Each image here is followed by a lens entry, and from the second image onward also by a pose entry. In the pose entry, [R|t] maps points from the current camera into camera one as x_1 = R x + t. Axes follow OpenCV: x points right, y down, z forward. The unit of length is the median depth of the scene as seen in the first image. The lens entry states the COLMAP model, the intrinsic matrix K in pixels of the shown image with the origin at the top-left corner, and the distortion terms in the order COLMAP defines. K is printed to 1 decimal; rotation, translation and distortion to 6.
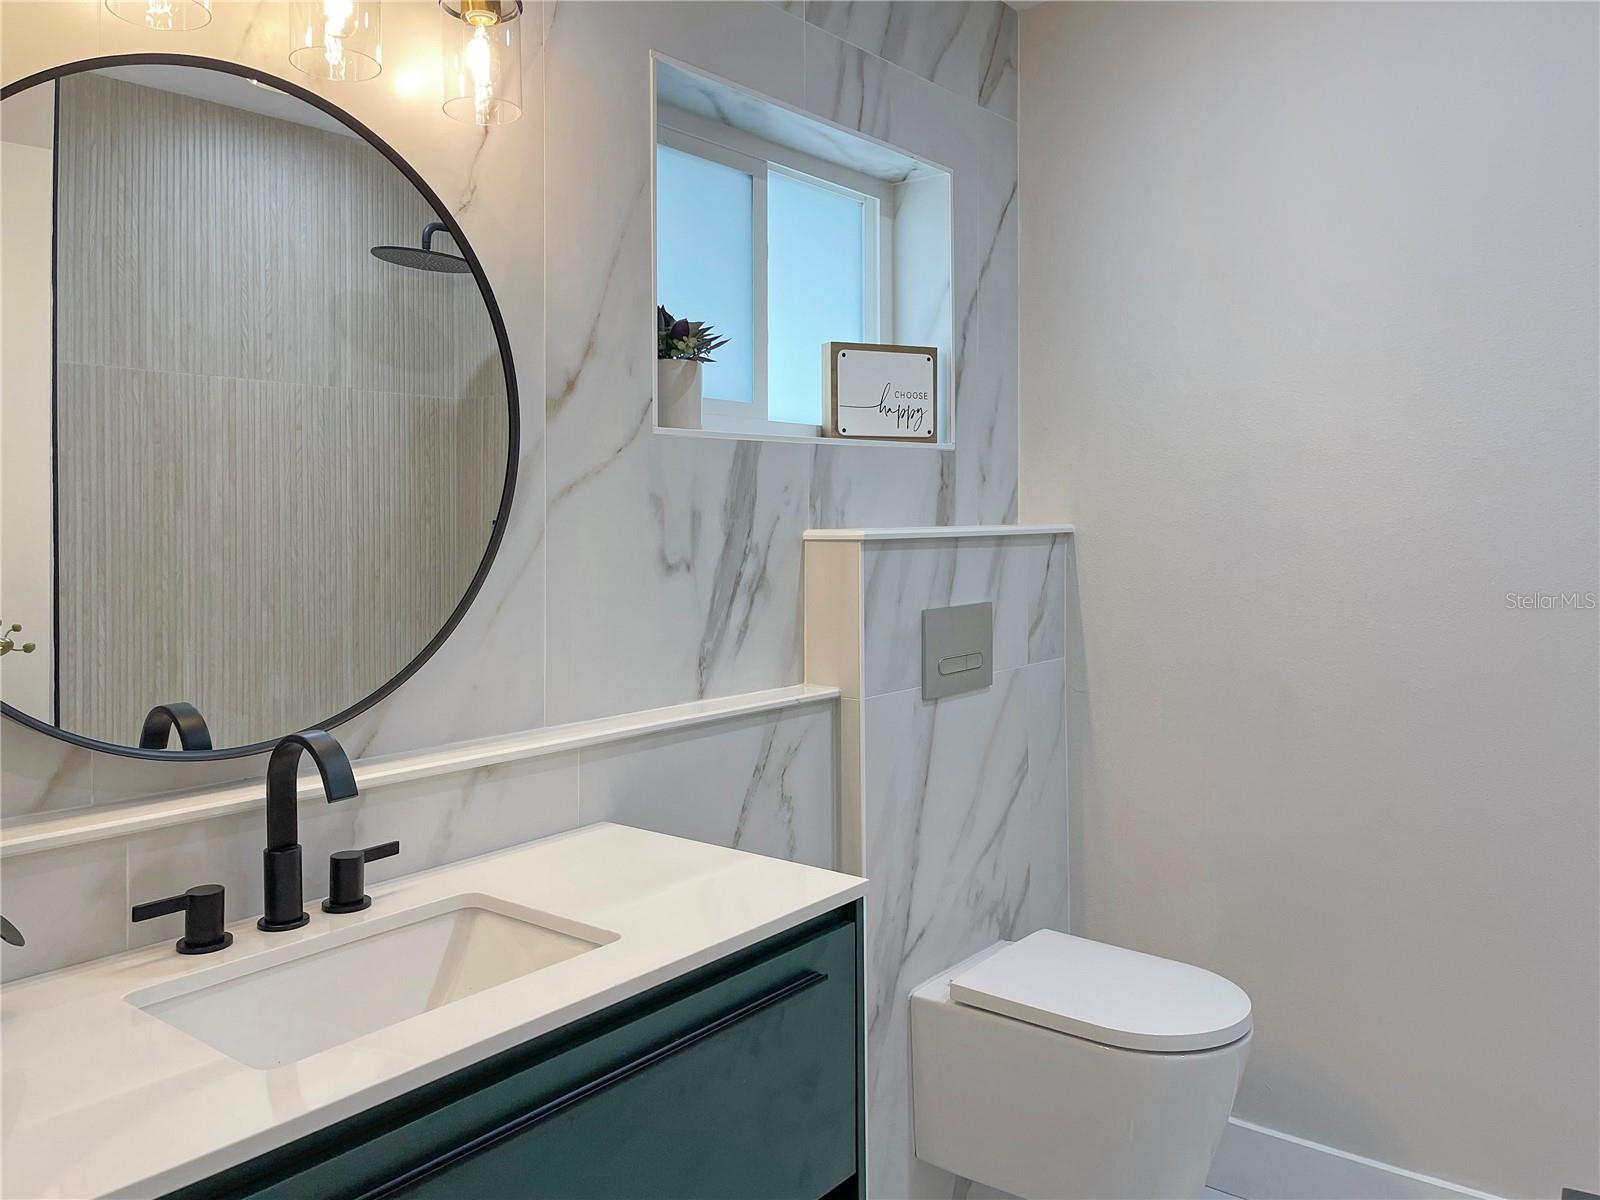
lens RADIAL K [[1270.6, 0, 824.4], [0, 1270.6, 608.9], [0, 0, 1]] dist [0.084418, -0.111537]
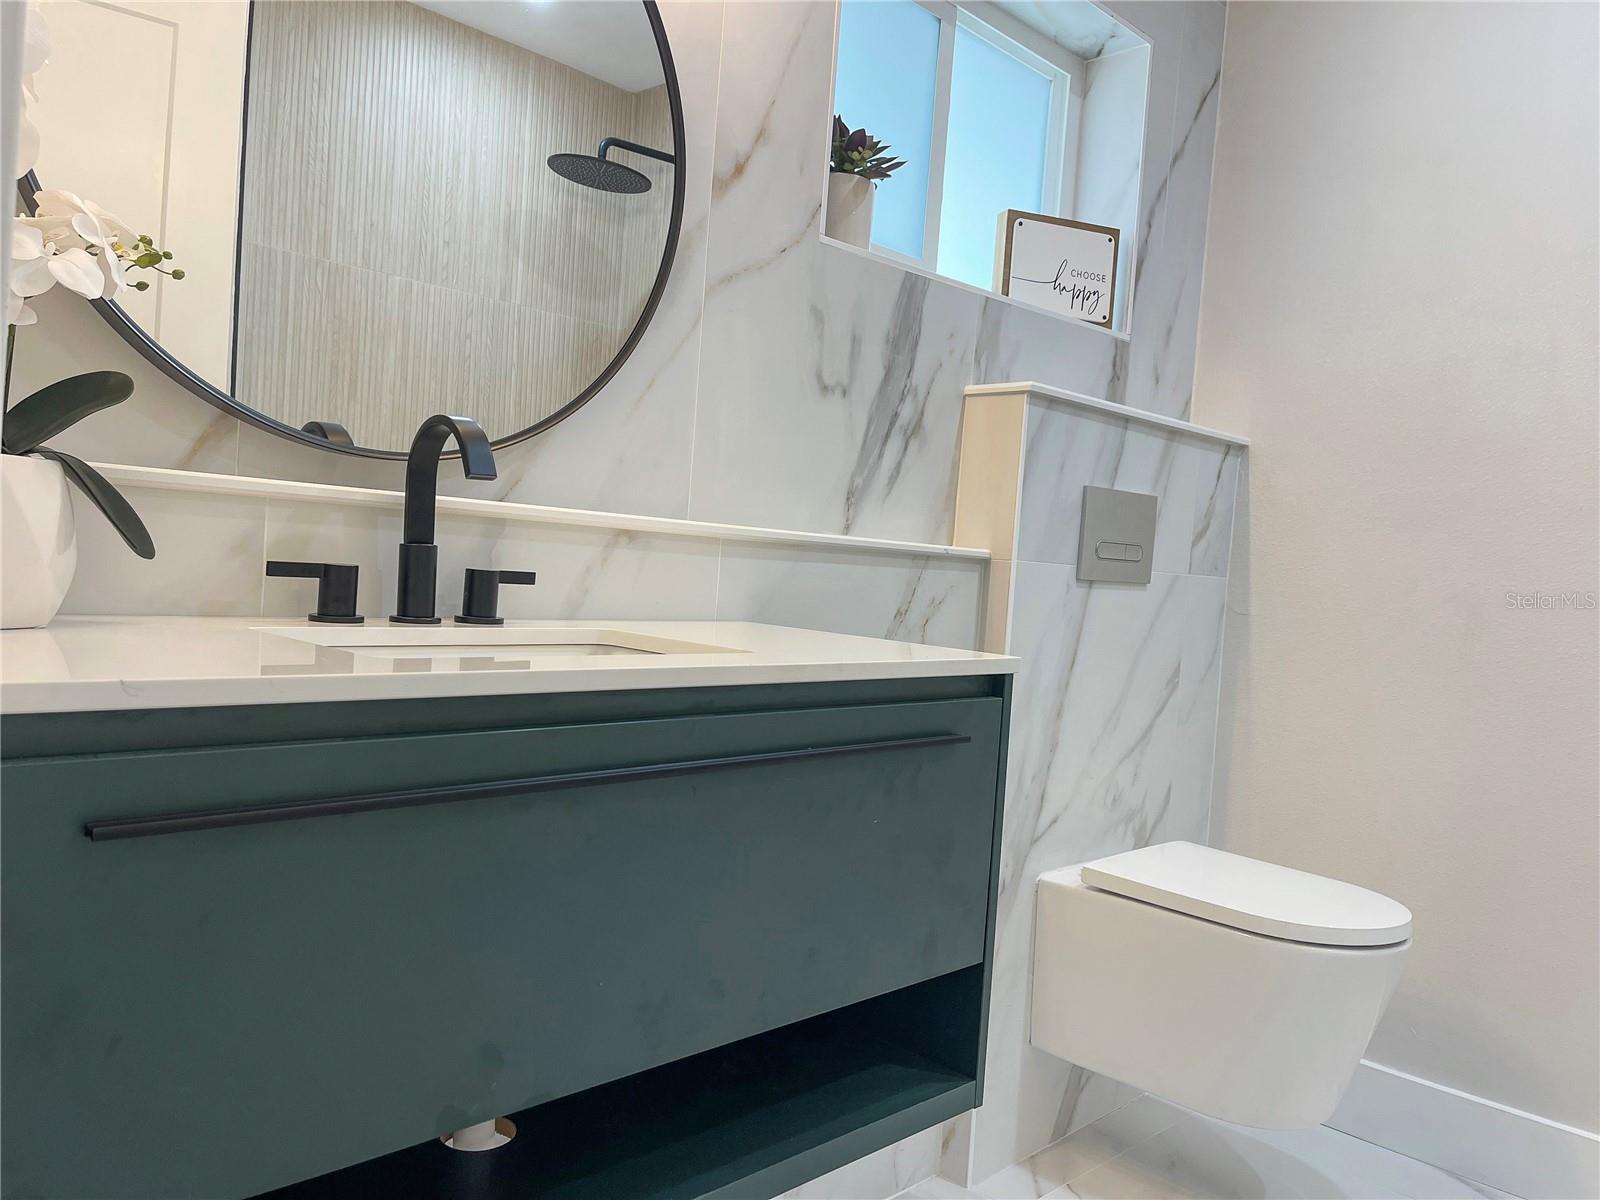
lens RADIAL K [[1242.8, 0, 810.9], [0, 1242.8, 697.3], [0, 0, 1]] dist [0.039097, -0.003871]
pose [[0.990601, 0.079939, -0.110990, -0.008106], [-0.076166, 0.996377, 0.037840, 0.131195], [0.113613, -0.029031, 0.993101, 0.051732]]
